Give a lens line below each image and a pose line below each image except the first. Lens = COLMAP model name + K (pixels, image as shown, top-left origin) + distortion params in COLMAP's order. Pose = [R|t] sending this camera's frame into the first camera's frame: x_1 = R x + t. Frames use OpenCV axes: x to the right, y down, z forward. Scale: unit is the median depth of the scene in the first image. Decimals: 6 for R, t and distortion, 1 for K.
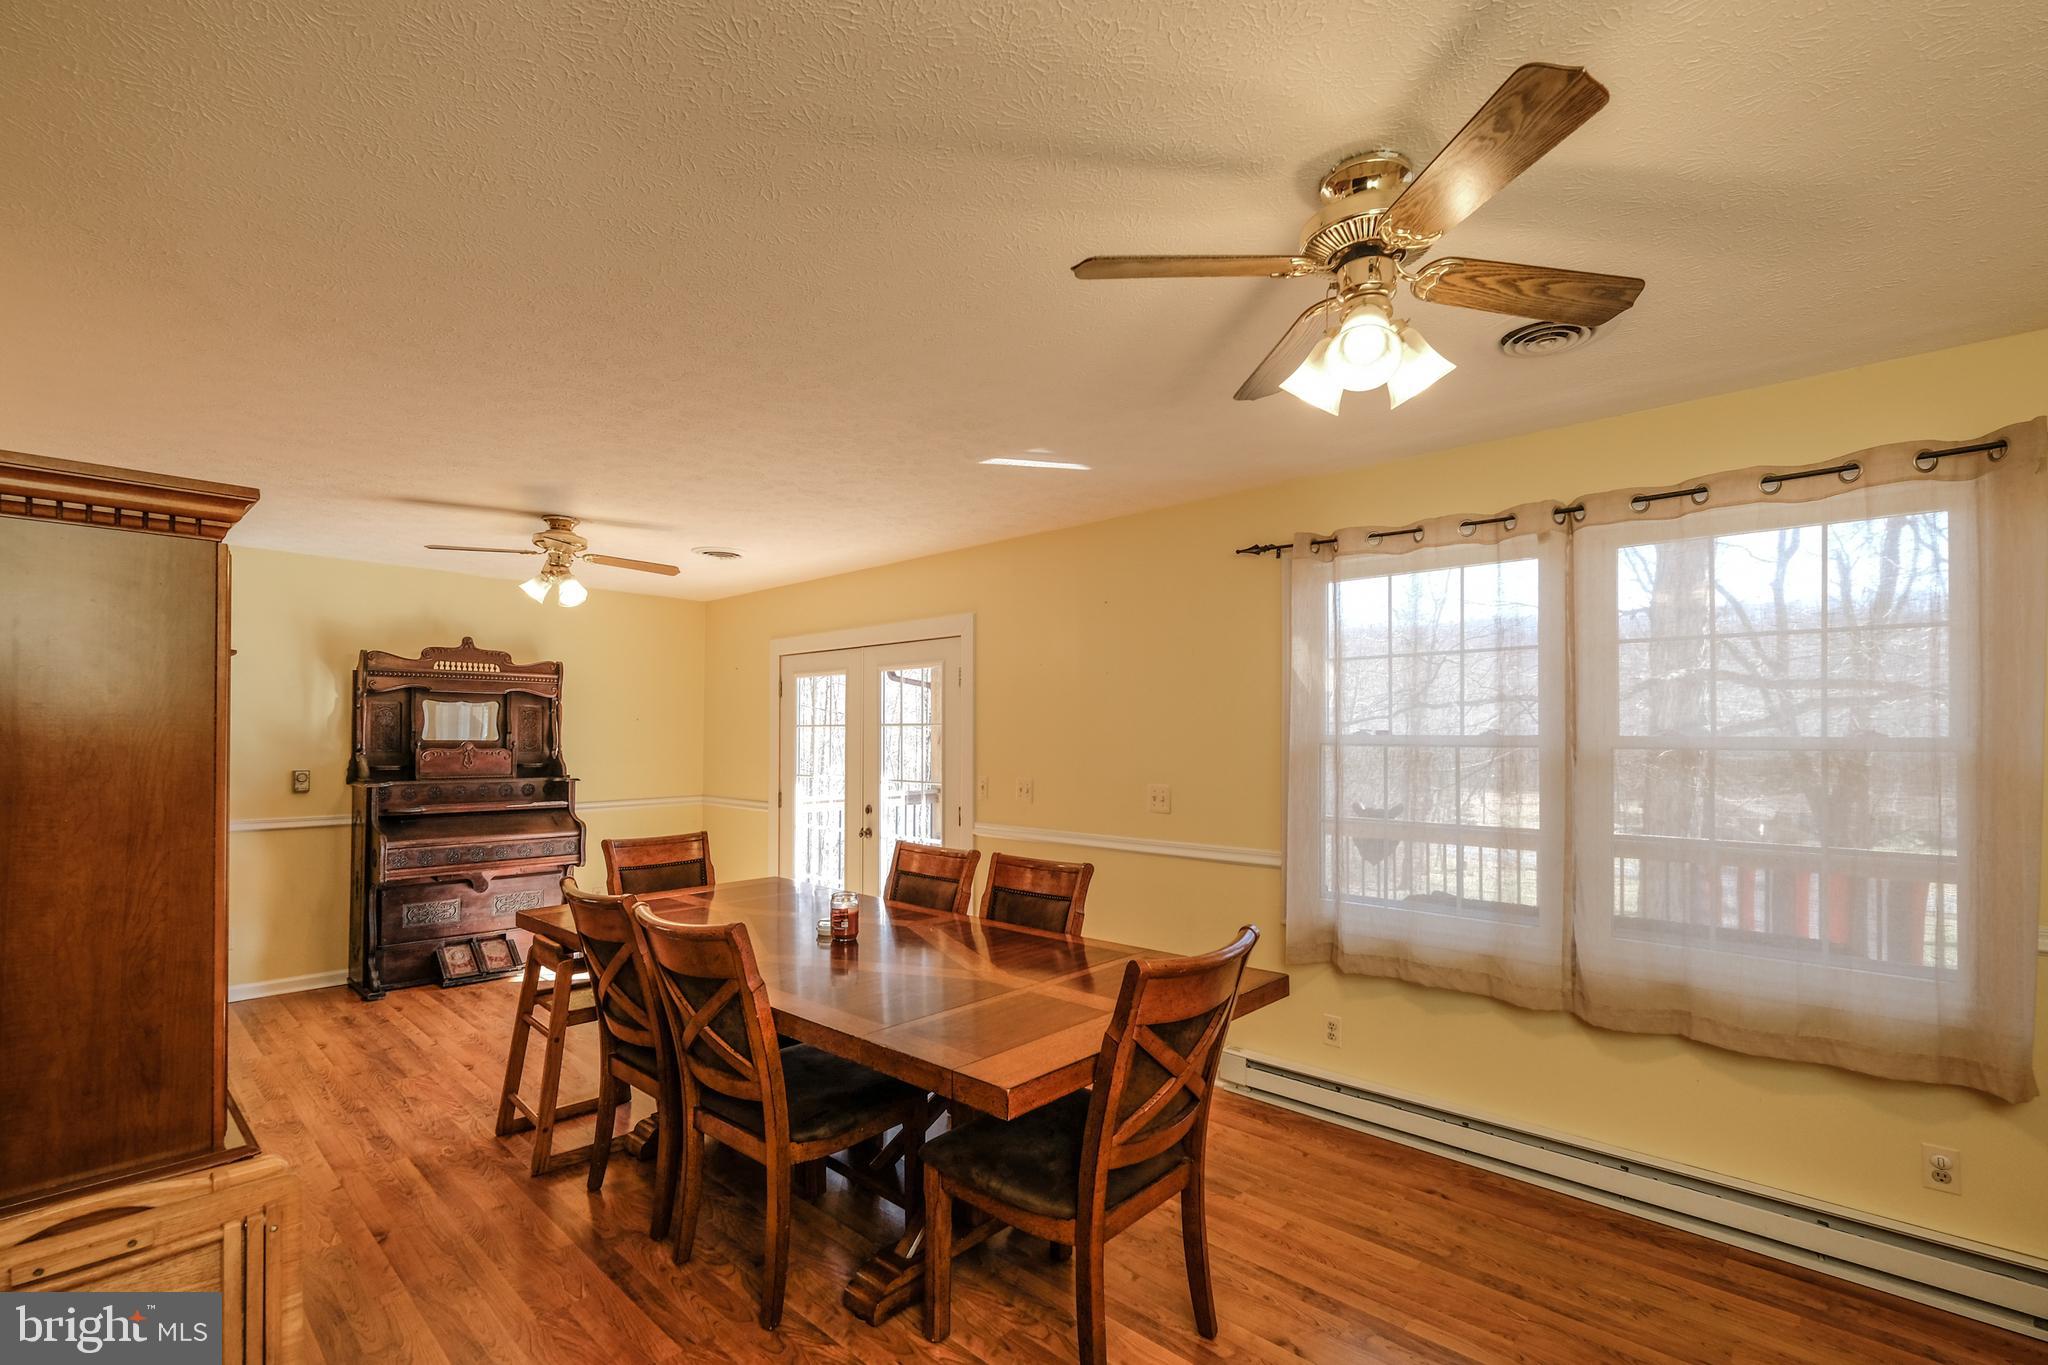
lens RADIAL K [[886.1, 0, 1076.1], [0, 886.1, 742.0], [0, 0, 1]] dist [-0.002917, -0.000973]
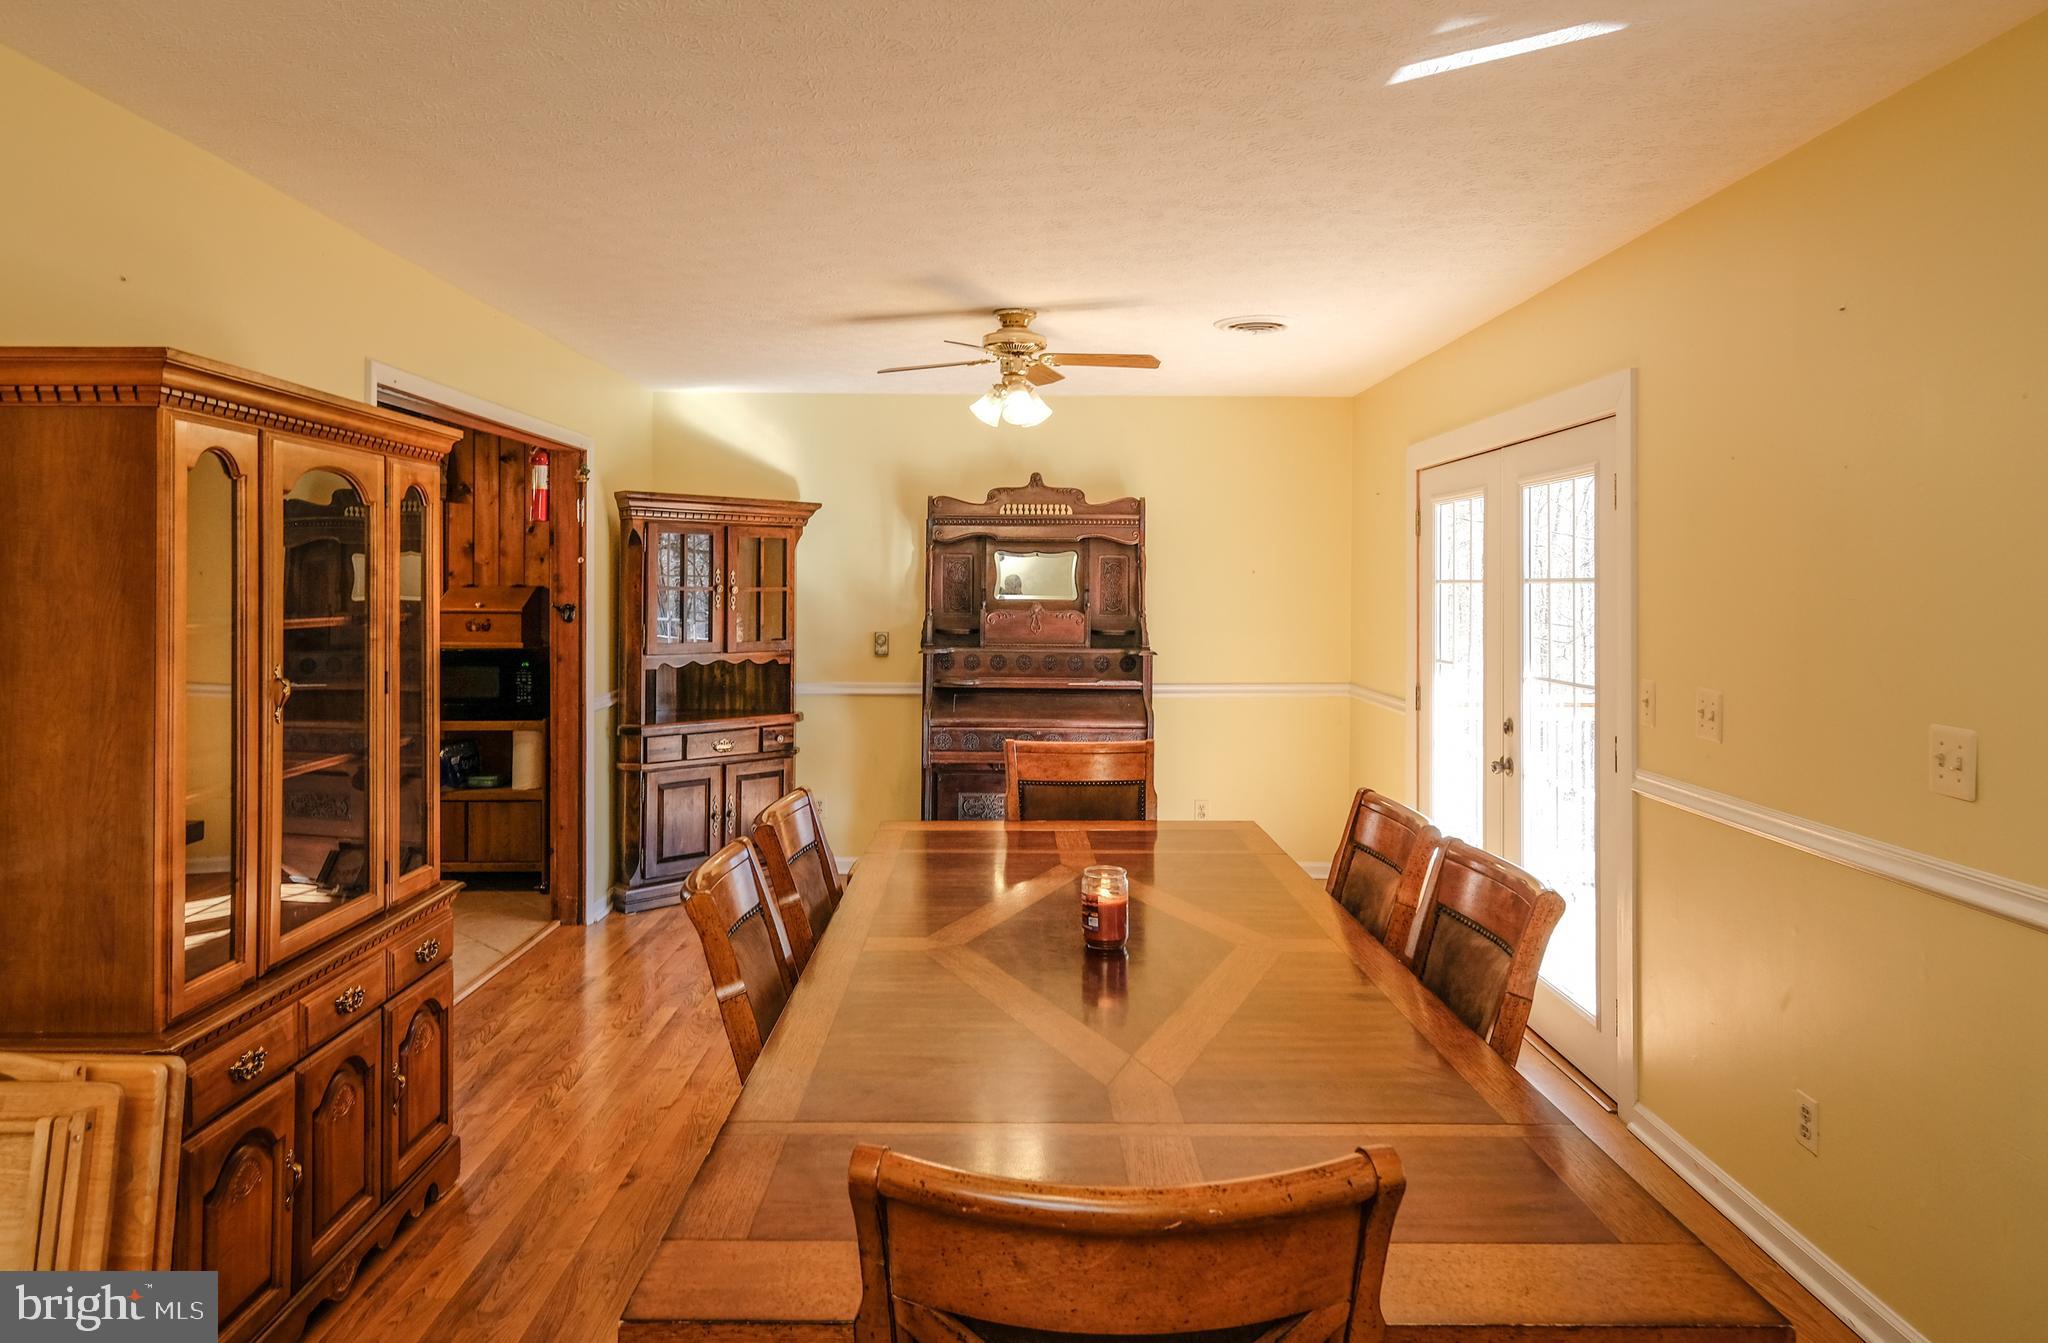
lens RADIAL K [[1300.3, 0, 1008.8], [0, 1300.3, 583.5], [0, 0, 1]] dist [0.008561, -0.002802]
pose [[0.672974, 0.001720, -0.739664, 0.195093], [-0.009970, 0.999928, -0.006746, -0.009276], [0.739599, 0.011914, 0.672943, 0.197508]]
